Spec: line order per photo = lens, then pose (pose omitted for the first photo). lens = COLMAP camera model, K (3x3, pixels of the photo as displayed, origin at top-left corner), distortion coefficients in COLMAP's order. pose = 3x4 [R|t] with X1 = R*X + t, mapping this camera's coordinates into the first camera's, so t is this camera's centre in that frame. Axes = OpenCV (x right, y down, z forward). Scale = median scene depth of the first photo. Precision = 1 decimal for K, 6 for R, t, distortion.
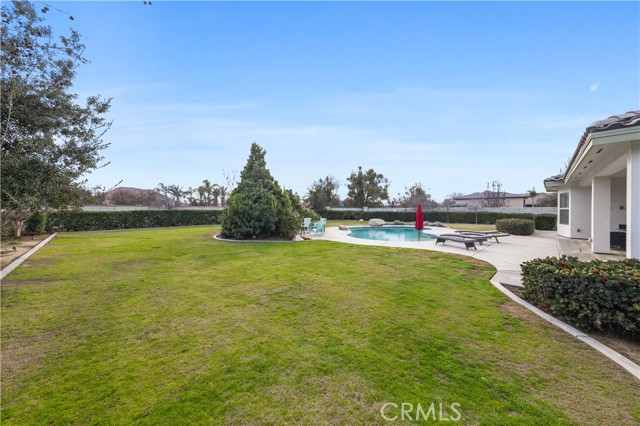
lens RADIAL K [[231.6, 0, 320.0], [0, 231.6, 211.7], [0, 0, 1]] dist [0.006223, -0.001426]
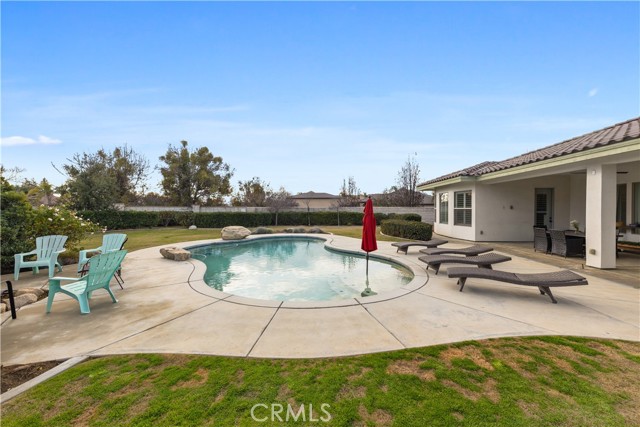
lens RADIAL K [[248.4, 0, 317.0], [0, 248.4, 213.4], [0, 0, 1]] dist [0.004030, -0.000189]
pose [[0.754032, -0.012219, 0.656723, -0.000653], [0.007386, 0.999921, 0.010124, -0.003059], [-0.656796, -0.002783, 0.754064, 0.265058]]
